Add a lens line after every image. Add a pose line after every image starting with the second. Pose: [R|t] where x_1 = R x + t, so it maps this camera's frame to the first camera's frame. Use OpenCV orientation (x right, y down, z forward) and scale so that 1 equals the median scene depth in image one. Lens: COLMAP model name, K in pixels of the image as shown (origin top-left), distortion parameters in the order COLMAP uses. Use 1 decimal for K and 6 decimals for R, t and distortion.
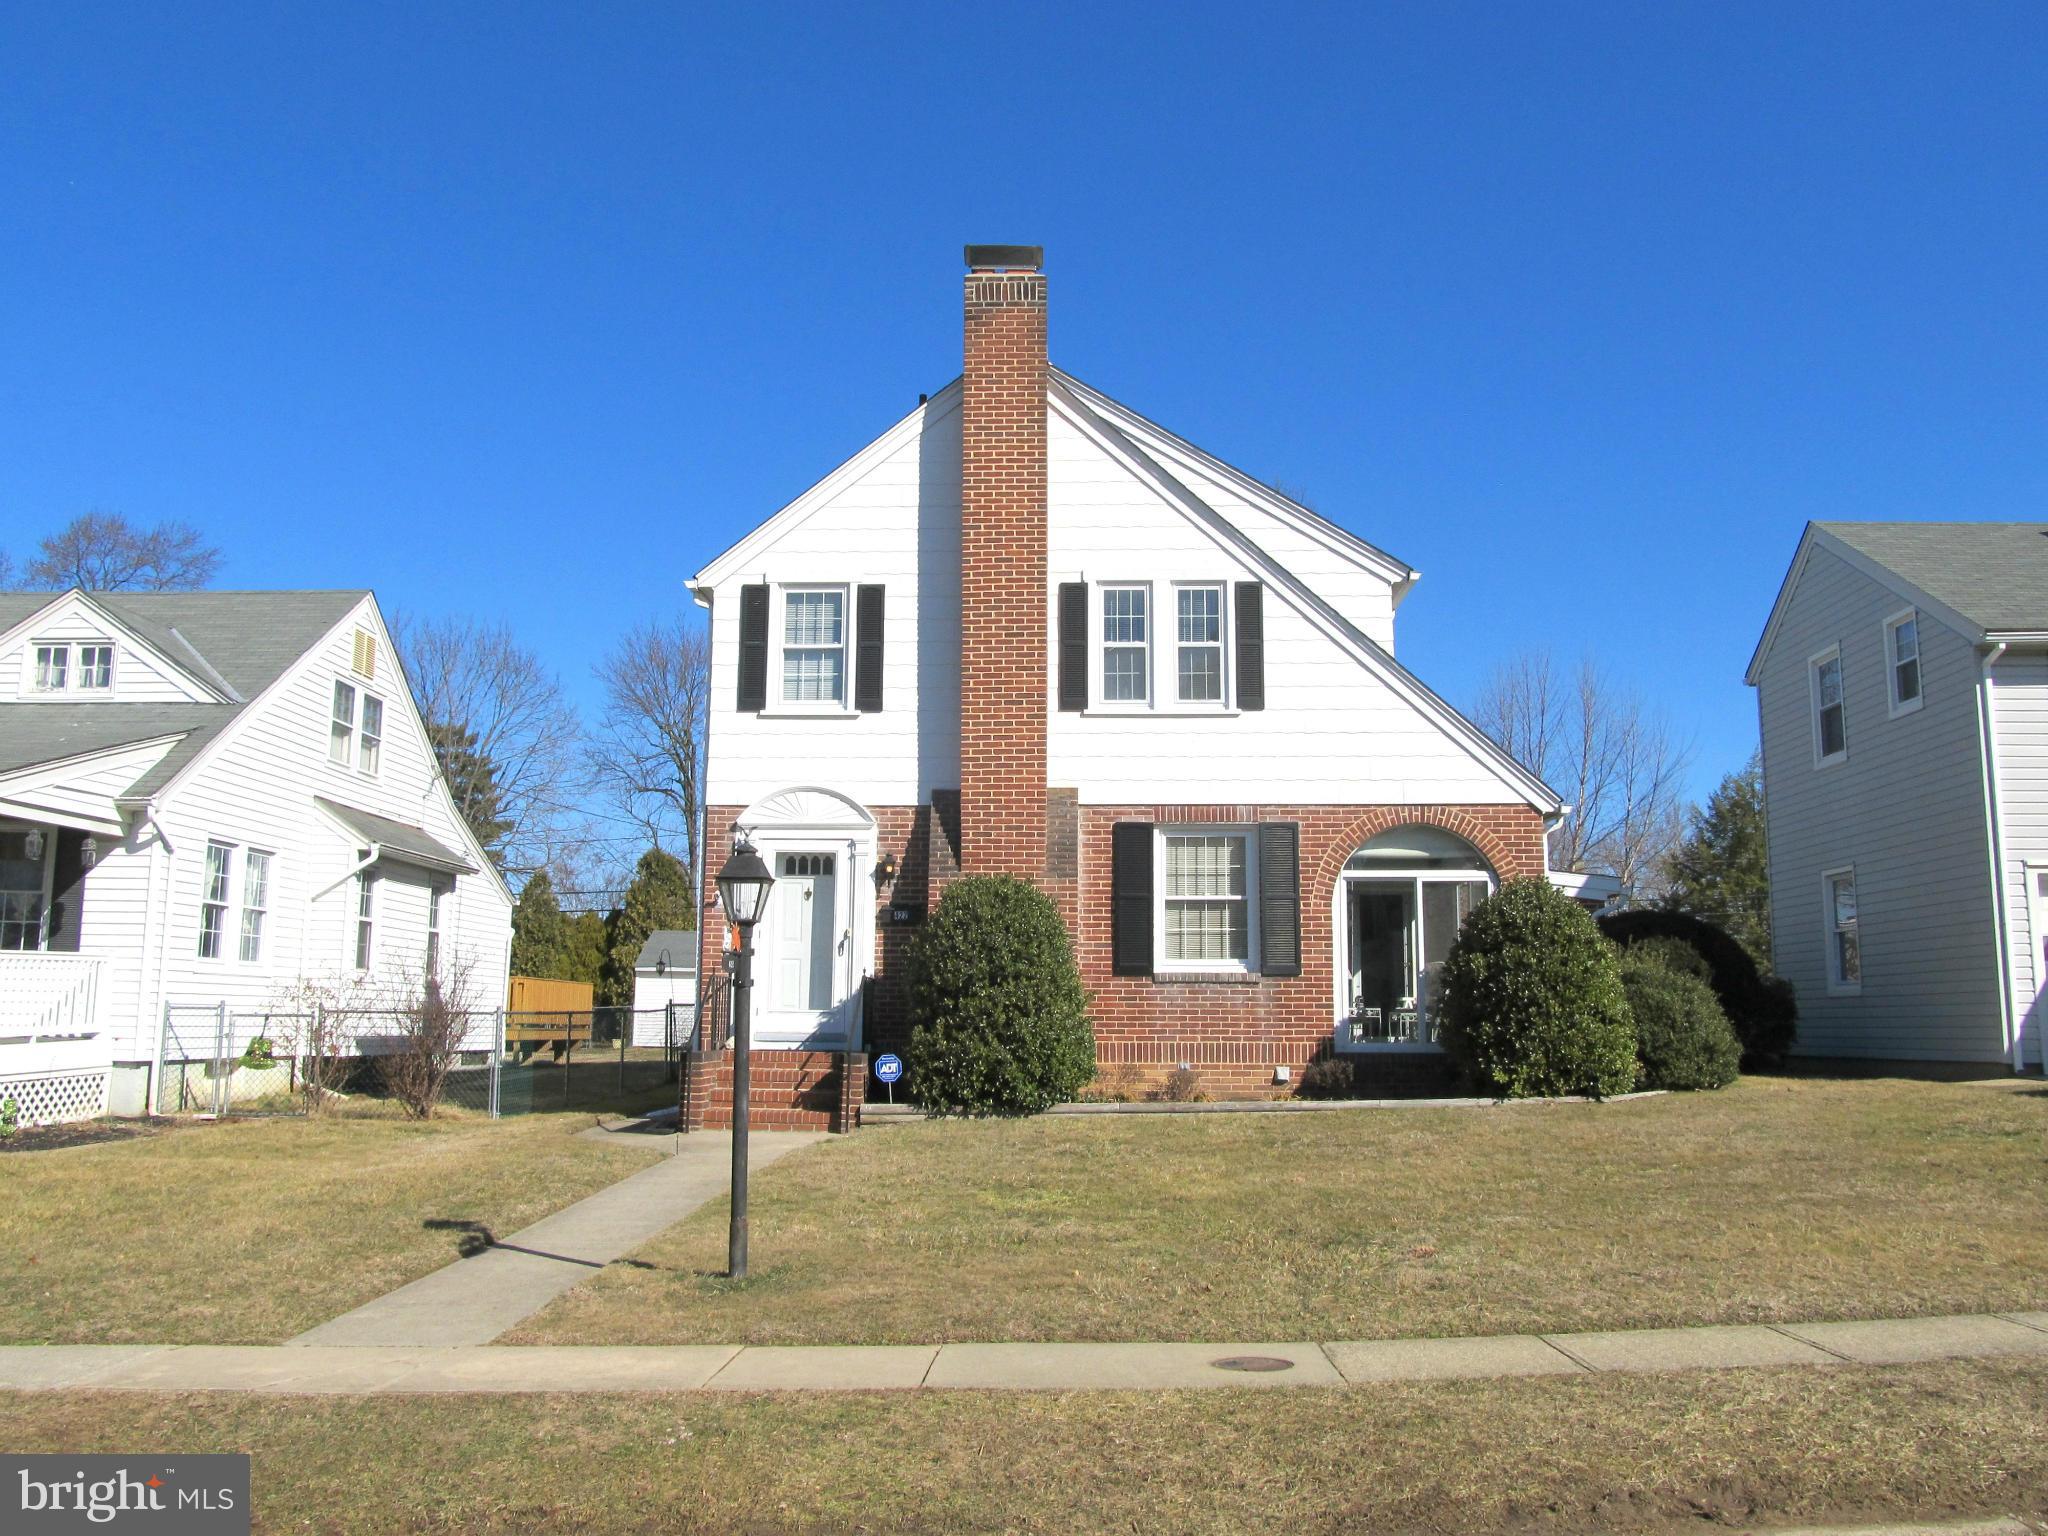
lens RADIAL K [[1694.7, 0, 1032.0], [0, 1694.7, 764.0], [0, 0, 1]] dist [-0.072259, 0.048200]
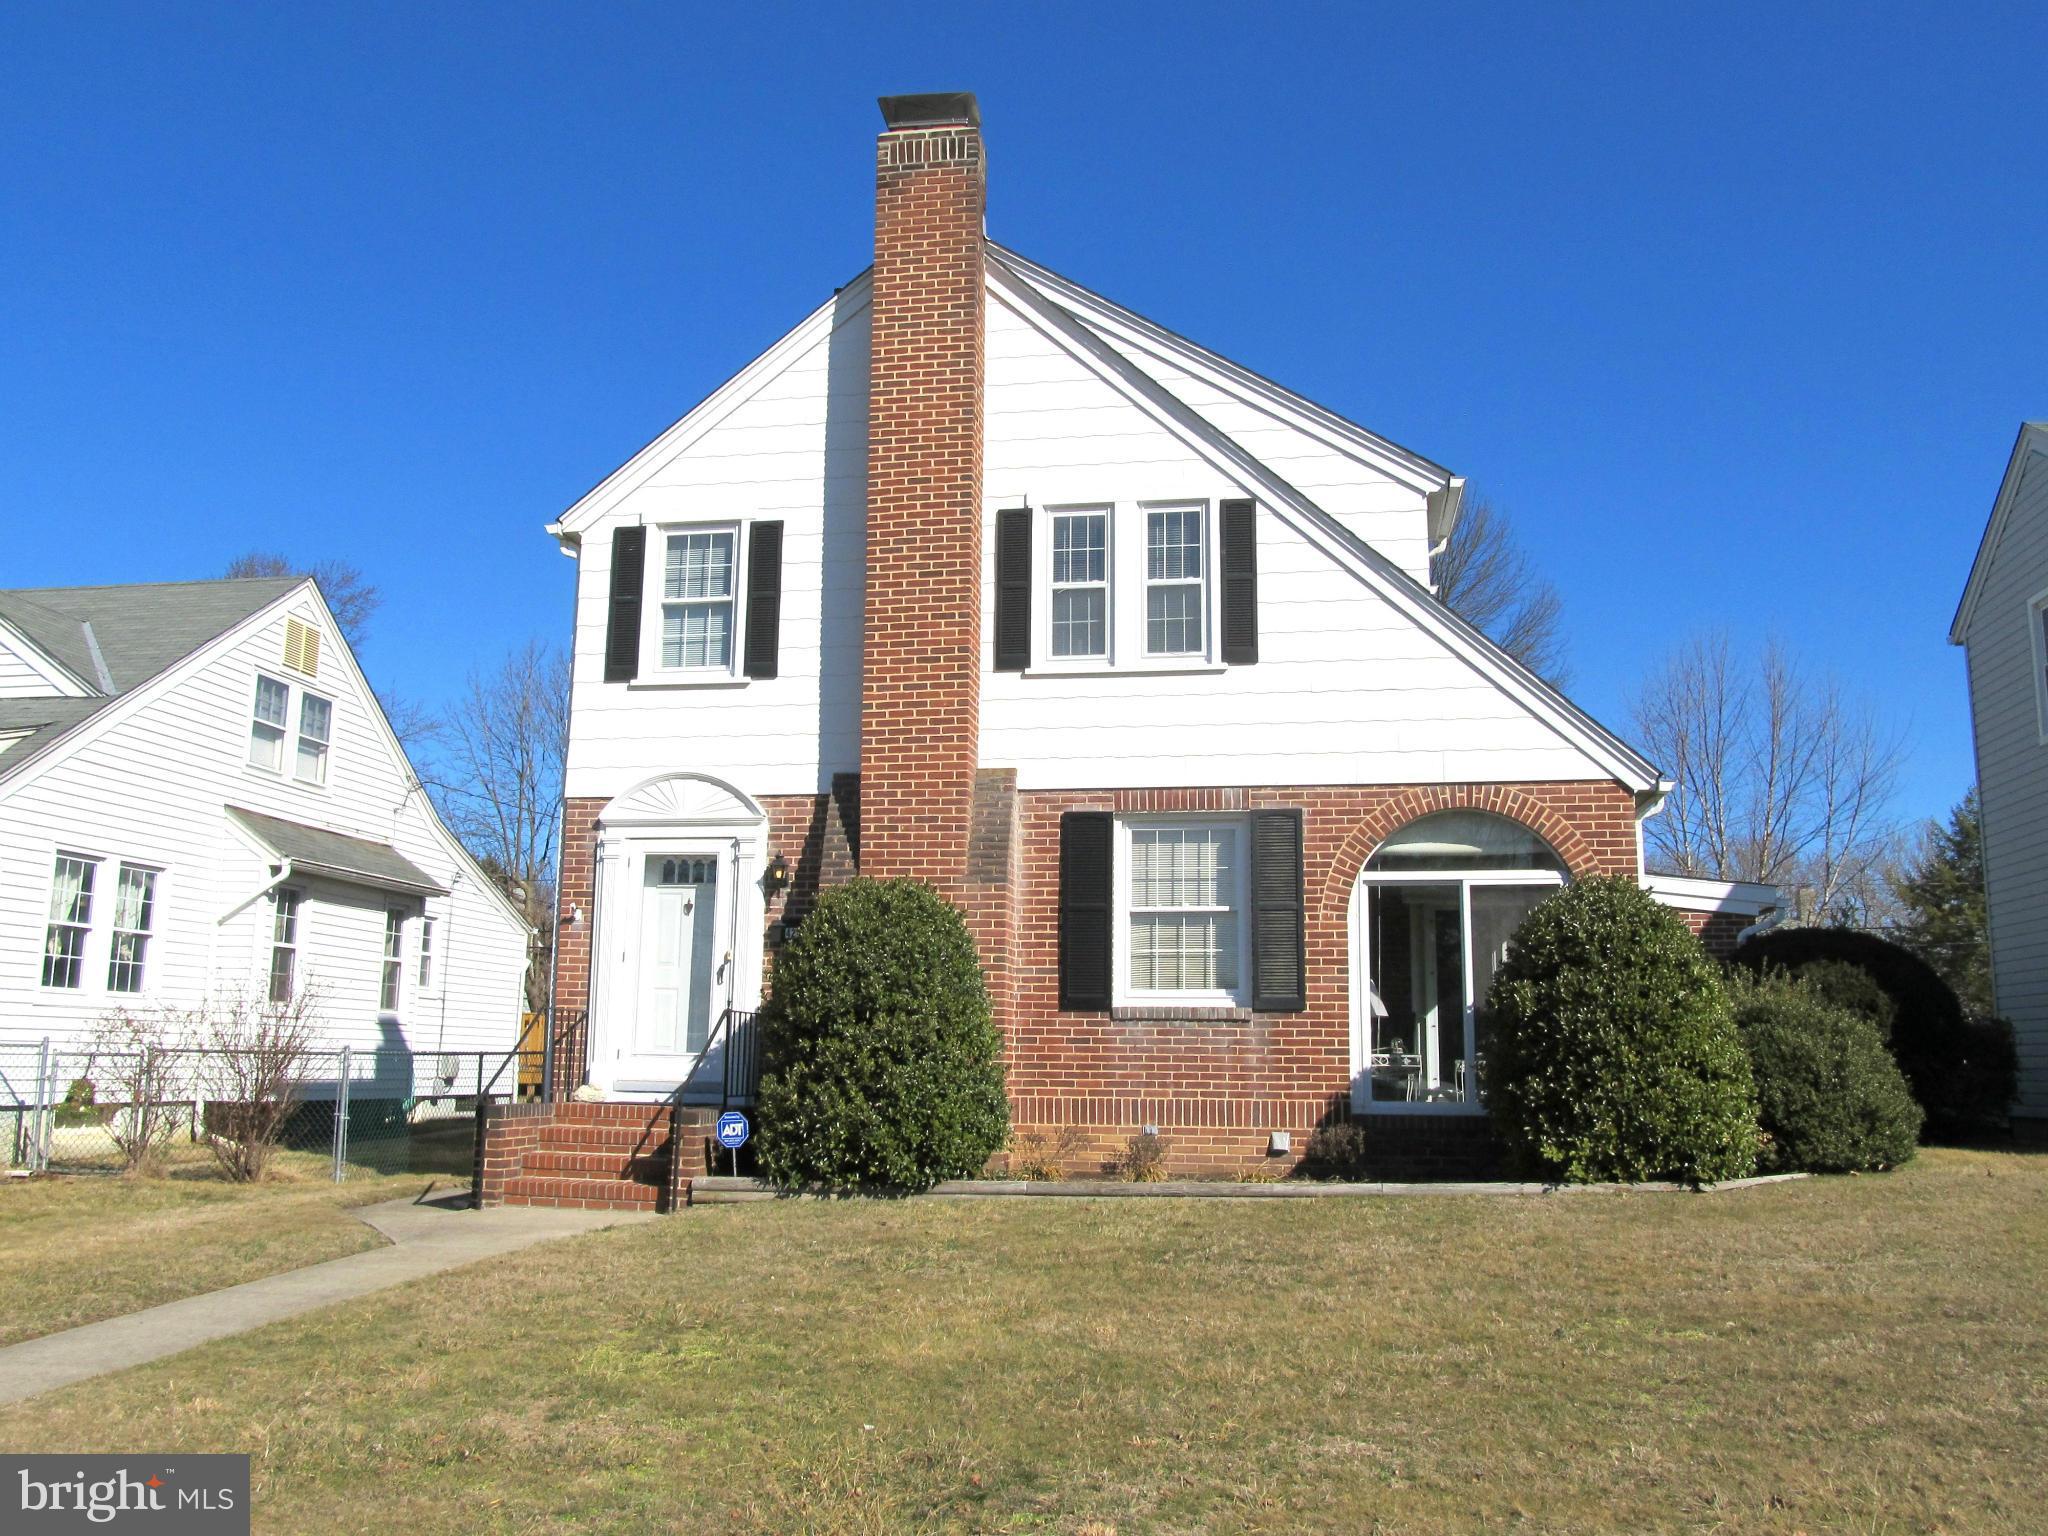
lens RADIAL K [[1694.7, 0, 1032.0], [0, 1694.7, 764.0], [0, 0, 1]] dist [-0.072259, 0.048200]
pose [[0.991208, -0.016667, -0.131256, 0.135835], [0.013616, 0.999617, -0.024105, 0.030739], [0.131608, 0.022106, 0.991055, 0.229216]]
